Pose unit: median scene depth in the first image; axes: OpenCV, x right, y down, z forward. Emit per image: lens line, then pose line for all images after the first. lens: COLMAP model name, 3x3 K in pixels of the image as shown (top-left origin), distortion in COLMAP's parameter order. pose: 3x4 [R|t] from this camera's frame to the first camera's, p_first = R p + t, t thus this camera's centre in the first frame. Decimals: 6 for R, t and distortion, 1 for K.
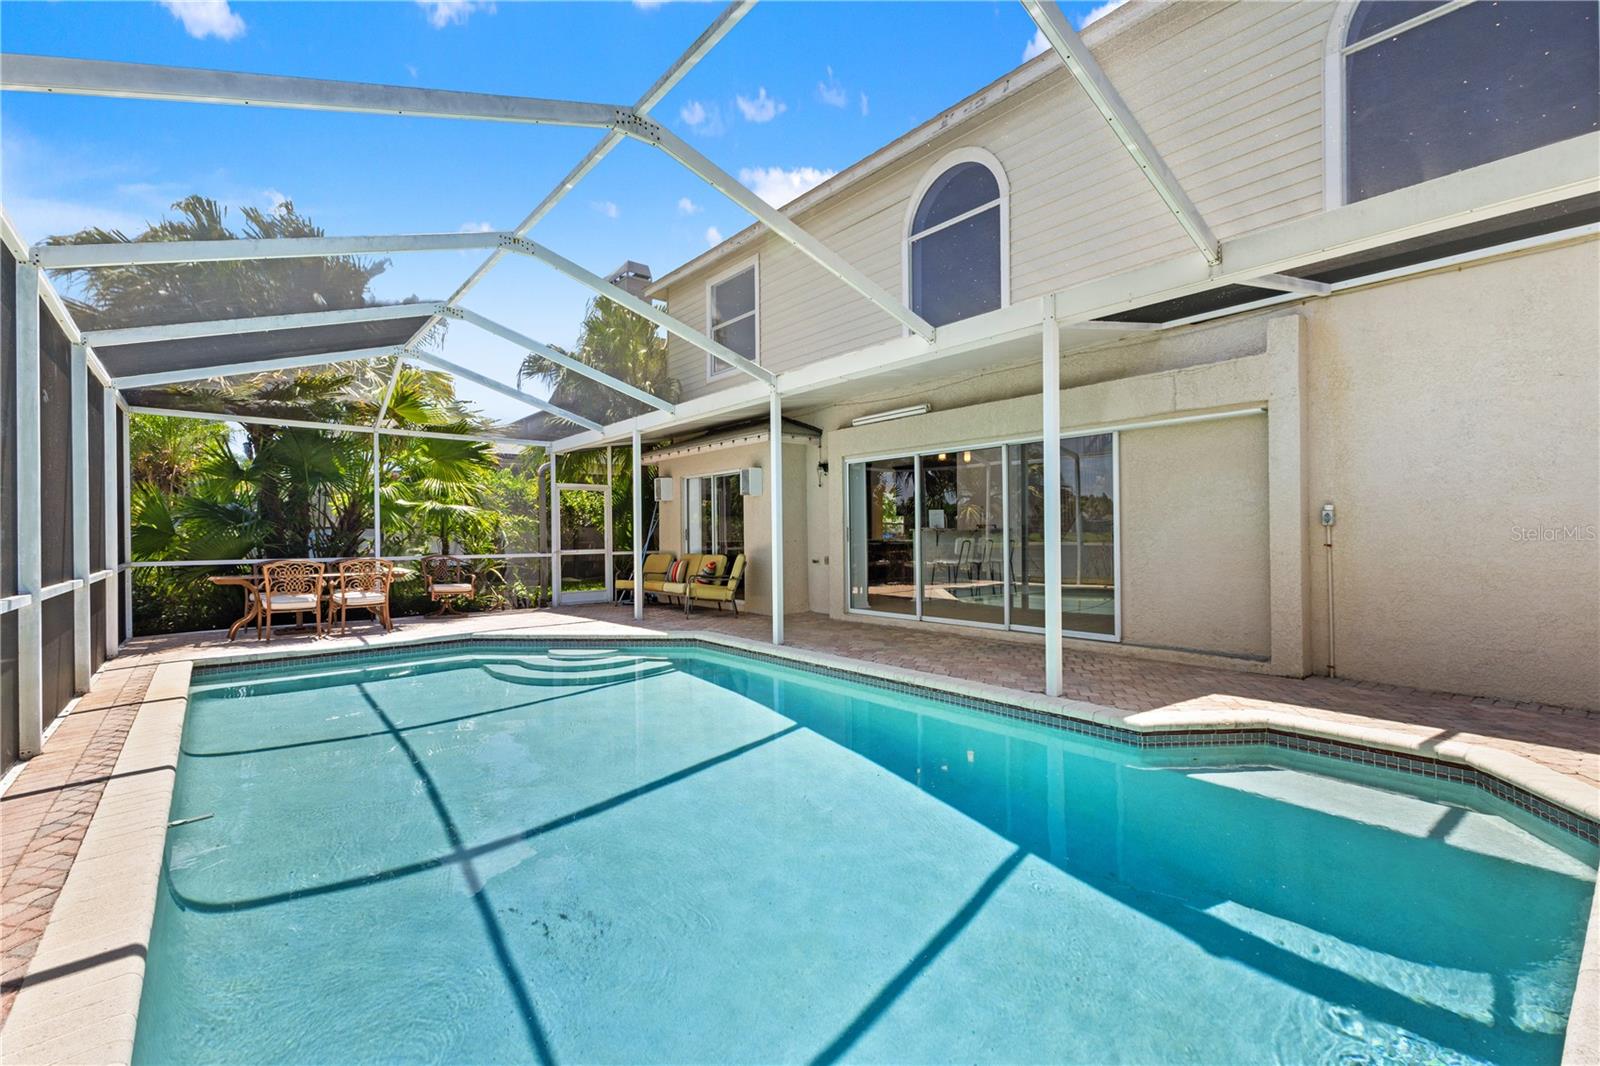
lens RADIAL K [[684.6, 0, 803.0], [0, 684.6, 530.9], [0, 0, 1]] dist [0.001227, -0.000339]
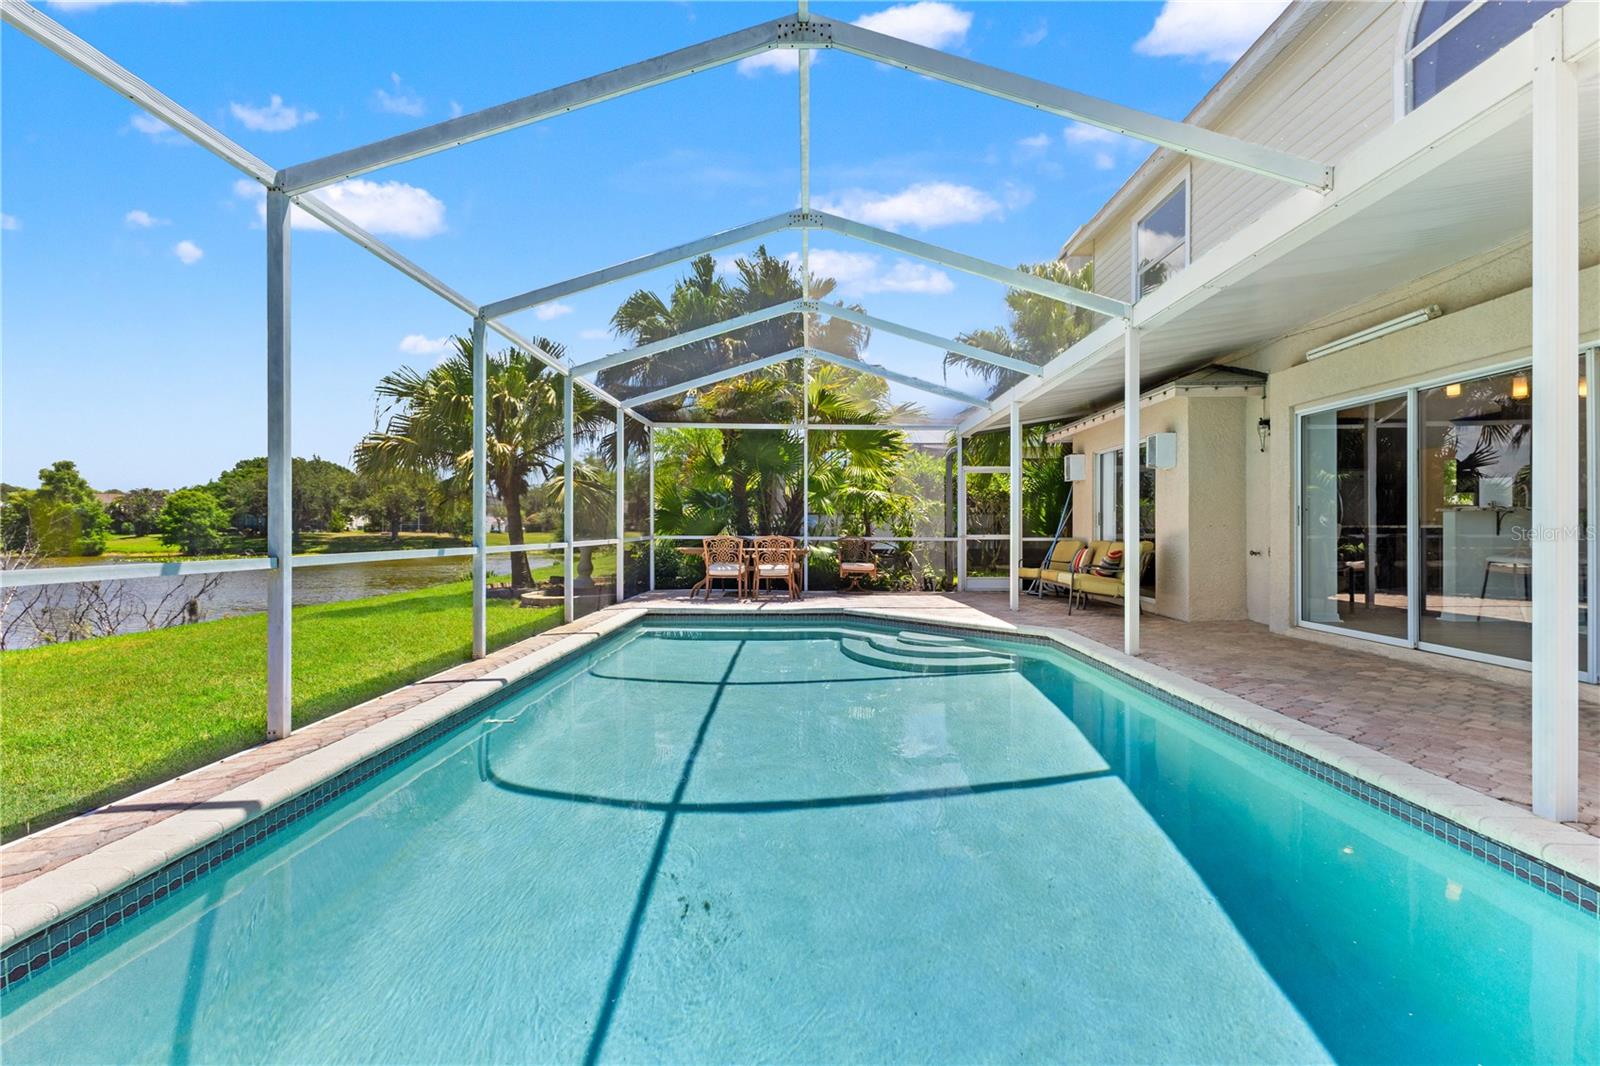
lens RADIAL K [[684.6, 0, 803.0], [0, 684.6, 530.9], [0, 0, 1]] dist [0.001227, -0.000339]
pose [[0.765037, 0.012569, -0.643864, 0.133806], [-0.004002, 0.999883, 0.014764, 0.012765], [0.643974, -0.008719, 0.764997, 0.132782]]
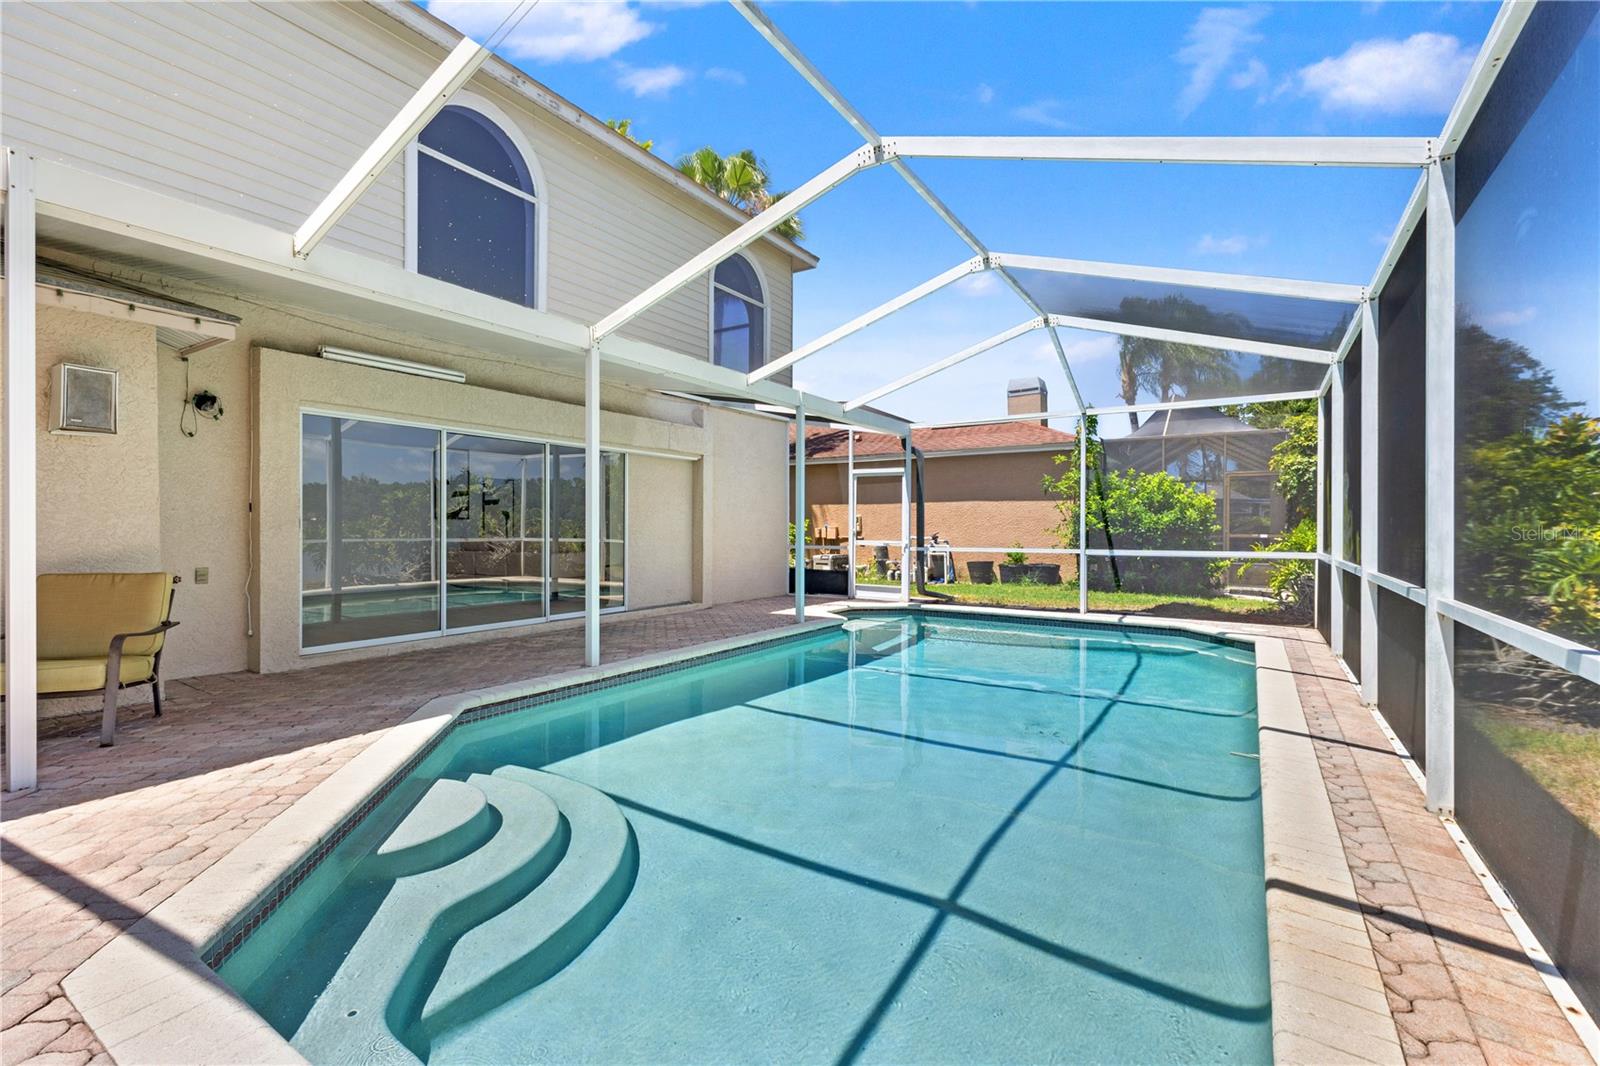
lens RADIAL K [[684.6, 0, 803.0], [0, 684.6, 530.9], [0, 0, 1]] dist [0.001227, -0.000339]
pose [[-0.284741, 0.001448, 0.958603, -0.681397], [-0.008963, 0.999951, -0.004173, 0.006523], [-0.958563, -0.009780, -0.284714, 0.772918]]
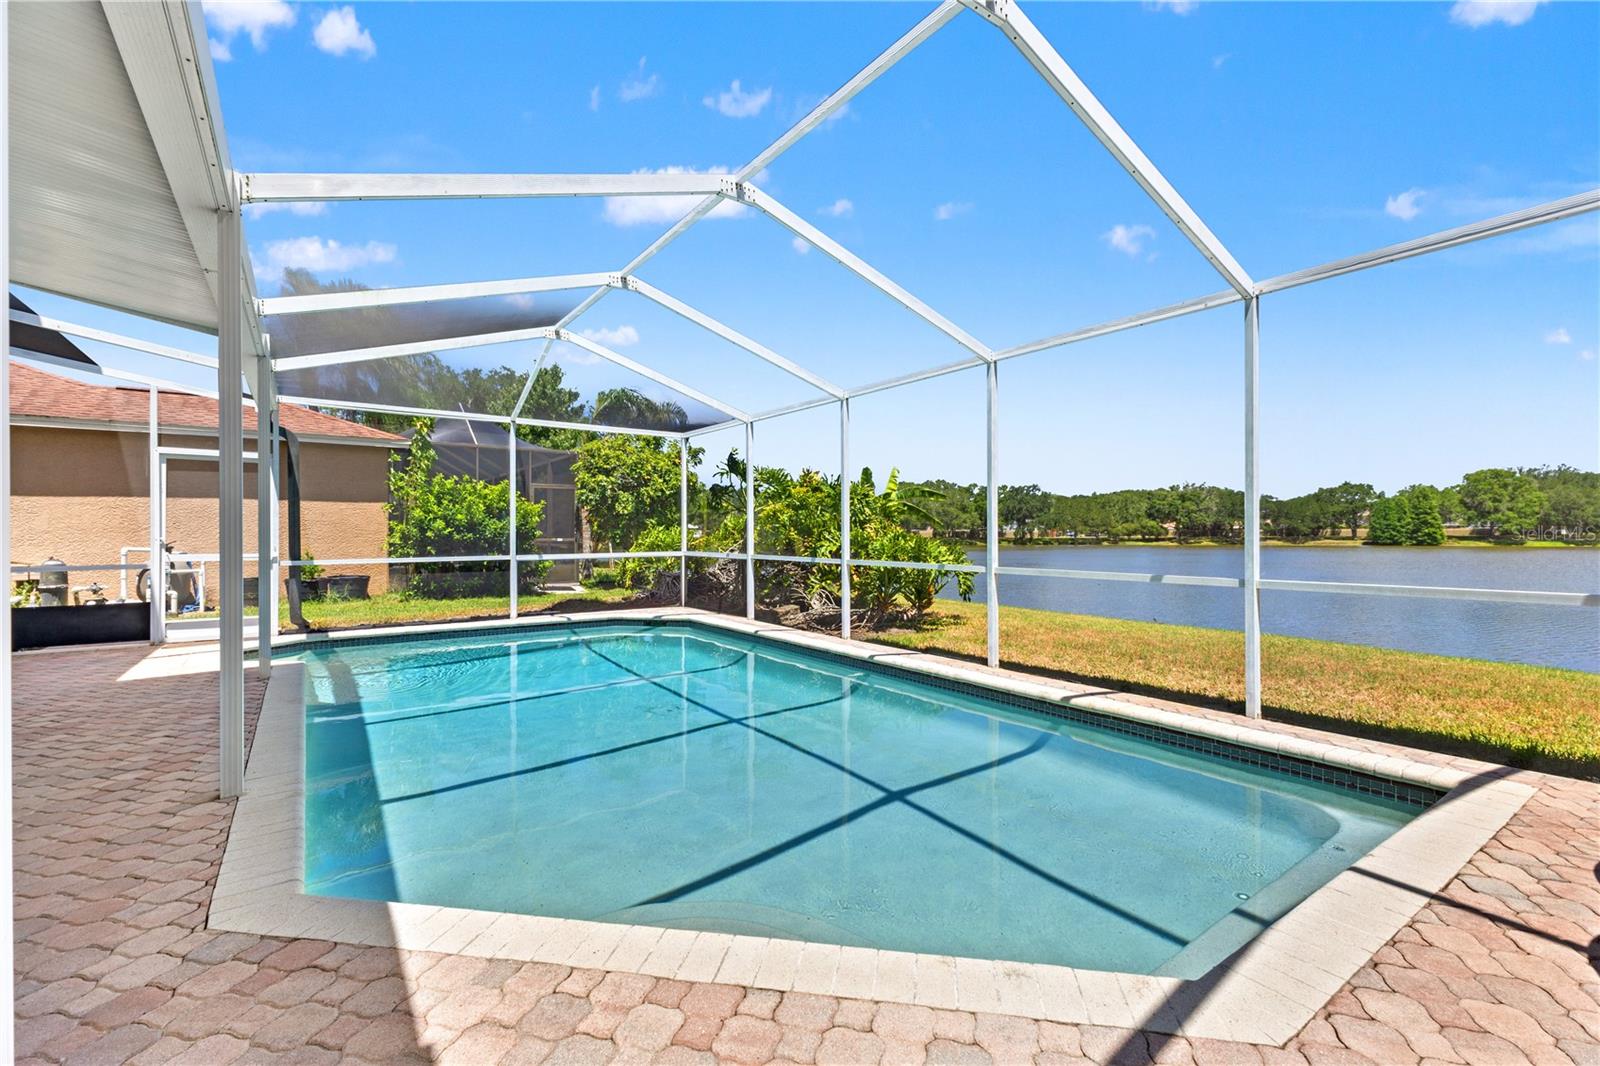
lens RADIAL K [[695.1, 0, 802.9], [0, 695.1, 526.2], [0, 0, 1]] dist [0.011457, 0.000272]
pose [[-0.995525, 0.010264, 0.093935, -0.352861], [0.008621, 0.999803, -0.017874, 0.005089], [-0.094100, -0.016984, -0.995418, 1.090295]]
